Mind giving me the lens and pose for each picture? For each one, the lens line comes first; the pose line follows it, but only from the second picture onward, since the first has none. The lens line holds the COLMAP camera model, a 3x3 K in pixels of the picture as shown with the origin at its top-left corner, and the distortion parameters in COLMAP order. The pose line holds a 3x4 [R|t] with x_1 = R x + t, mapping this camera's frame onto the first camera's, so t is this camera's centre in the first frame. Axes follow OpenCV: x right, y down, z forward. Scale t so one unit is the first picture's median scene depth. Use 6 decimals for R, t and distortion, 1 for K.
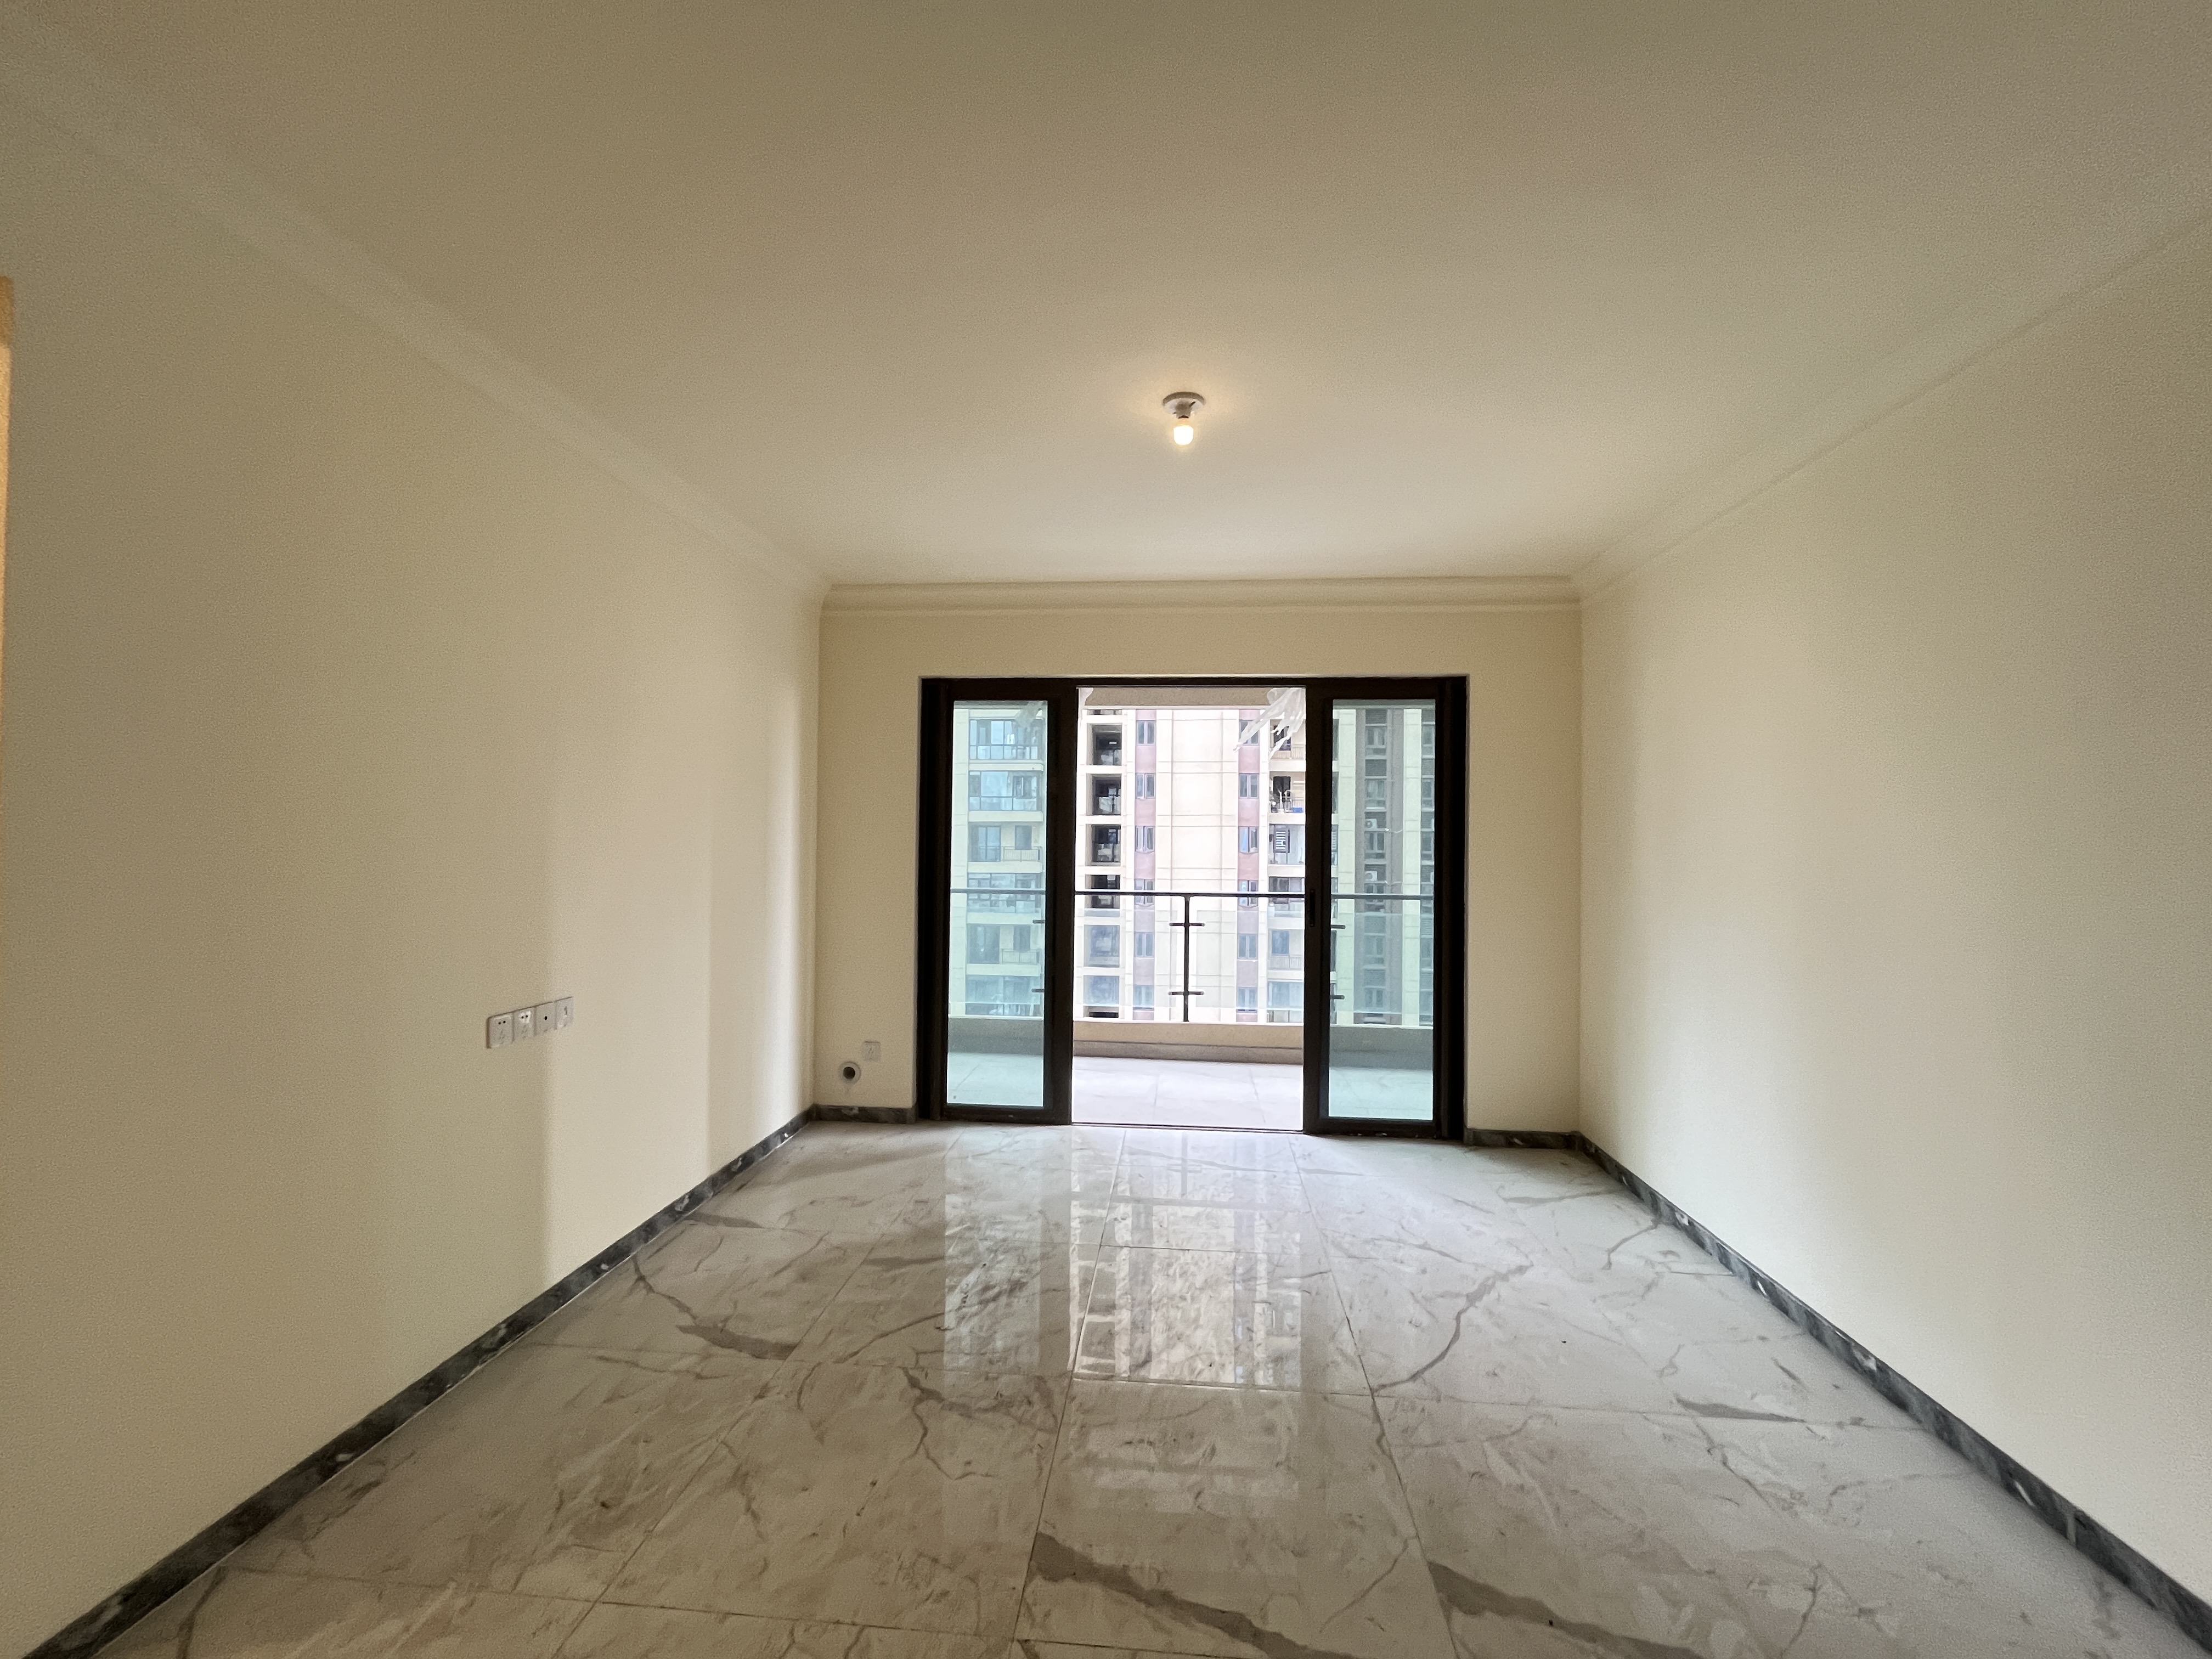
lens RADIAL K [[882.5, 0, 1110.9], [0, 882.5, 834.7], [0, 0, 1]] dist [-0.003979, -0.000261]
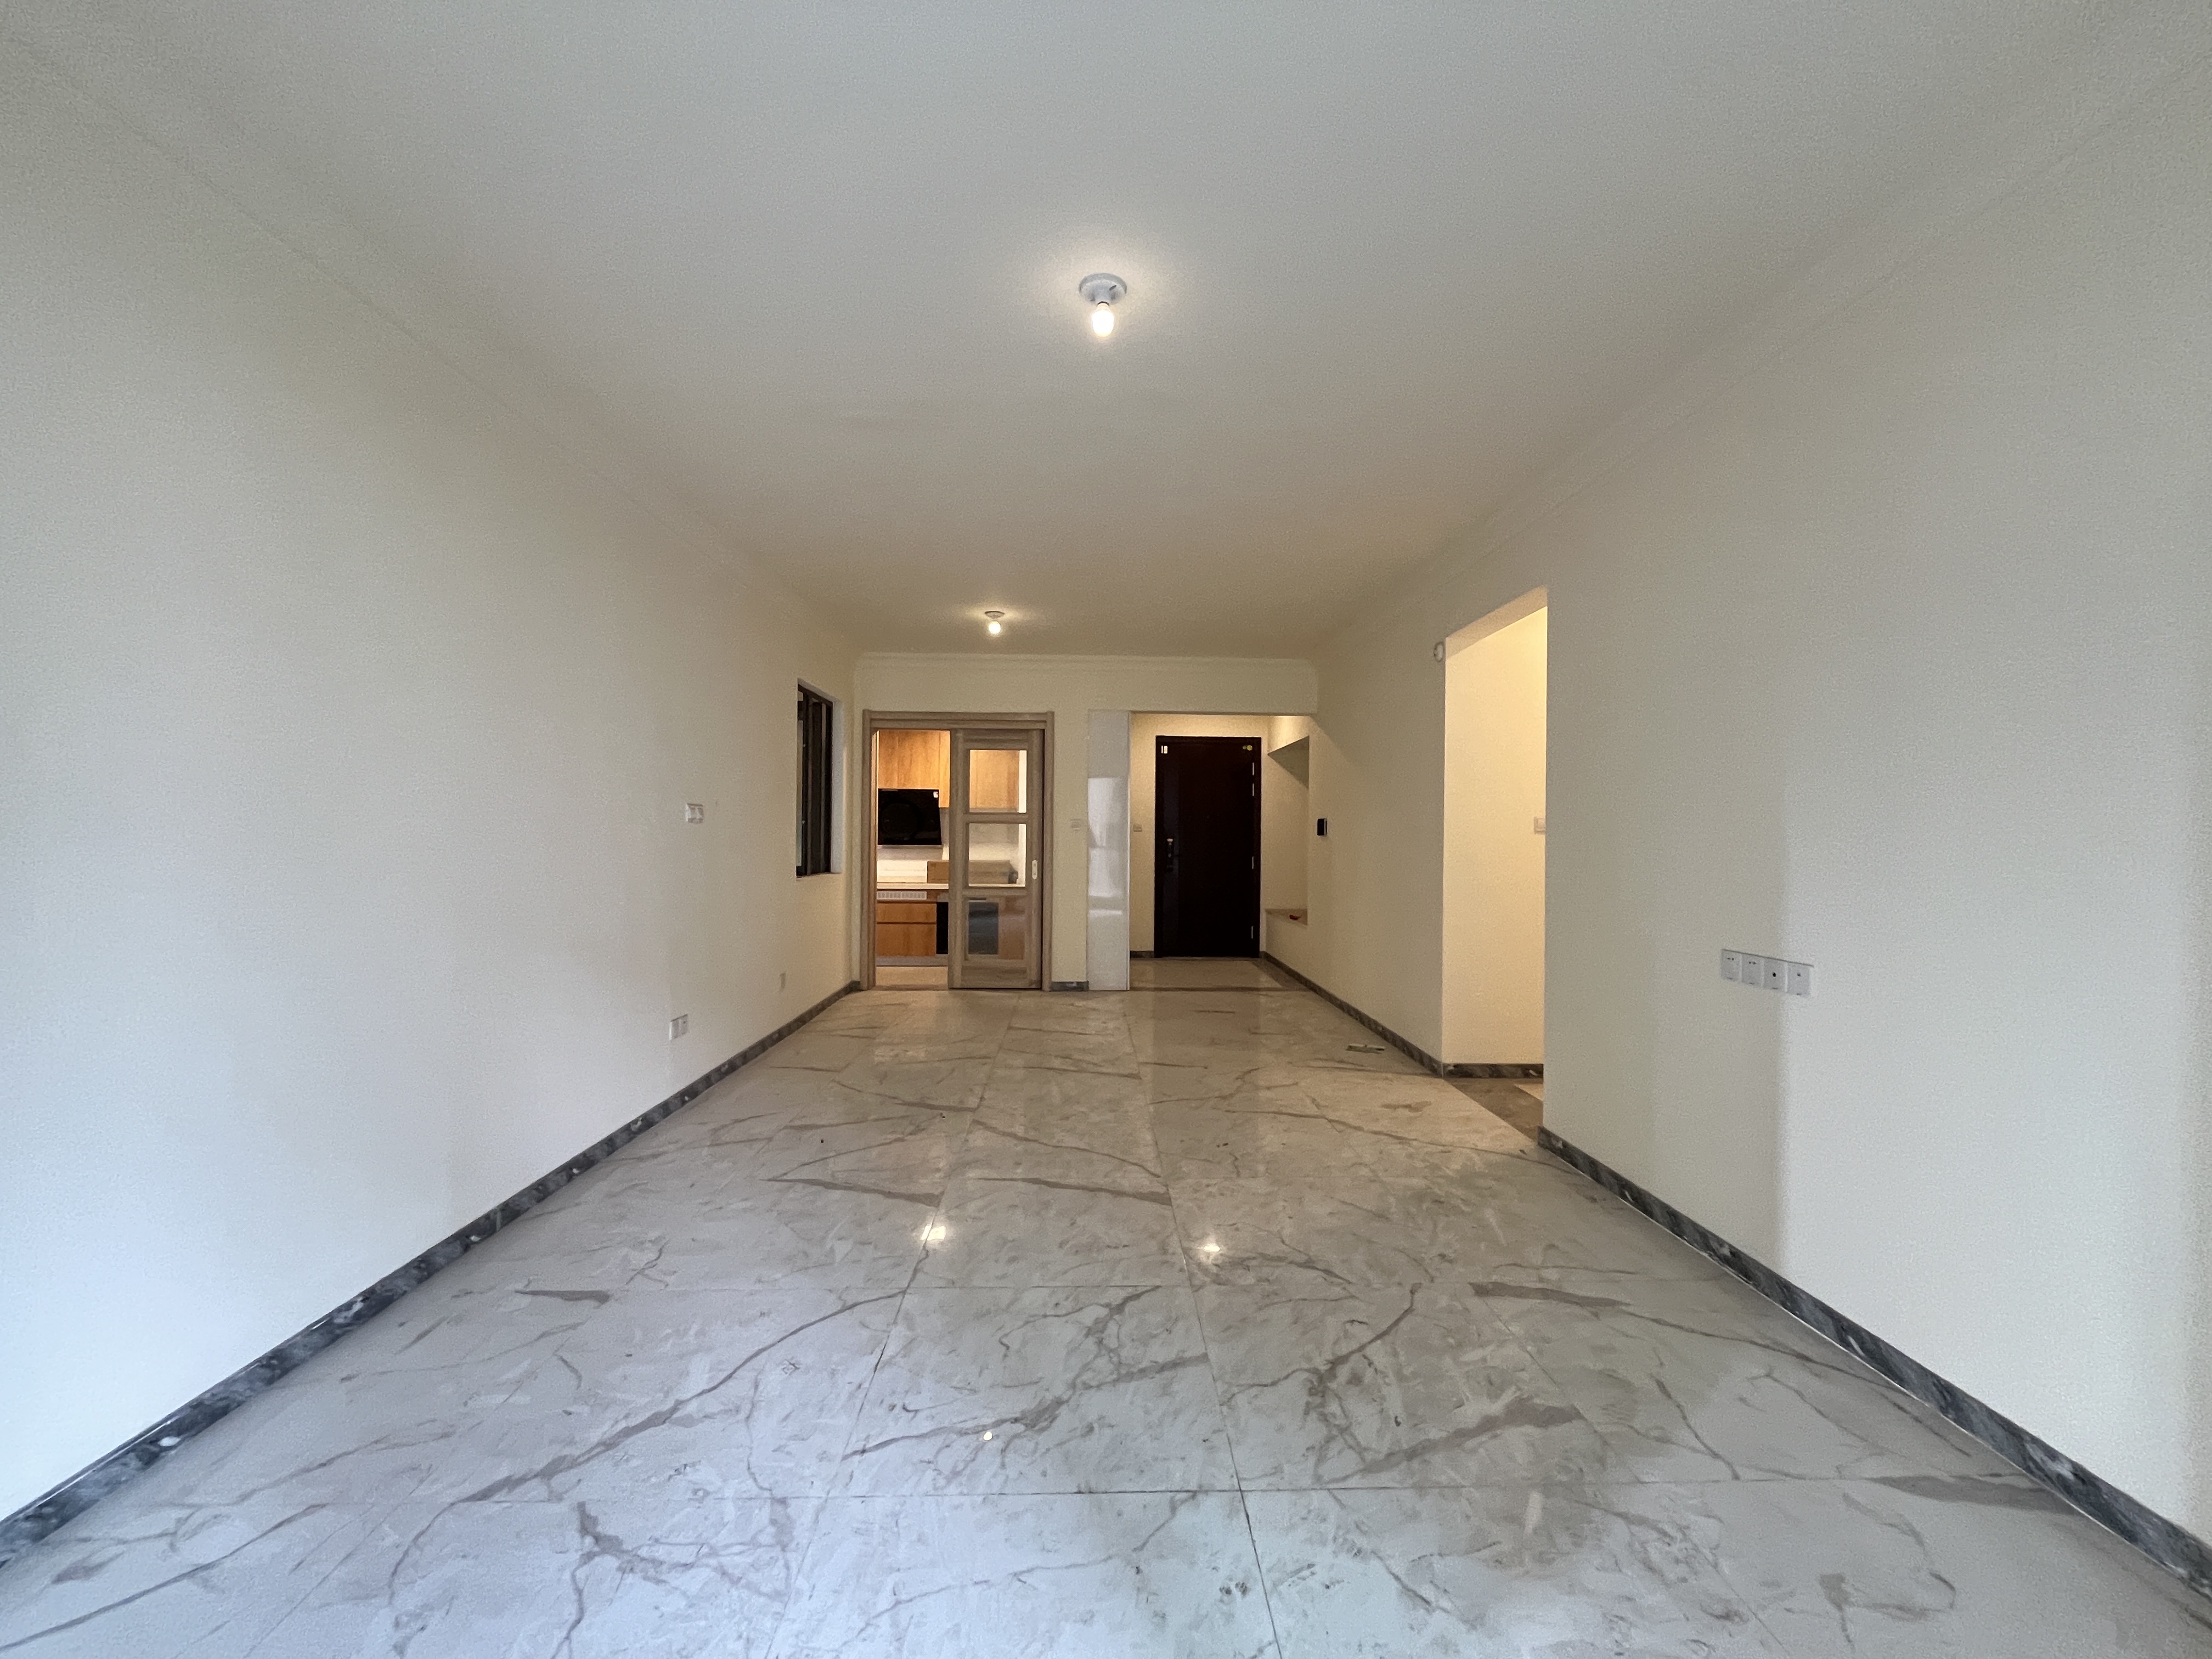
lens RADIAL K [[882.5, 0, 1107.6], [0, 882.5, 832.7], [0, 0, 1]] dist [-0.003979, -0.000261]
pose [[-0.992962, -0.020127, -0.116710, 0.181198], [-0.018971, 0.999759, -0.011006, 0.087278], [0.116904, -0.008715, -0.993105, 1.970819]]
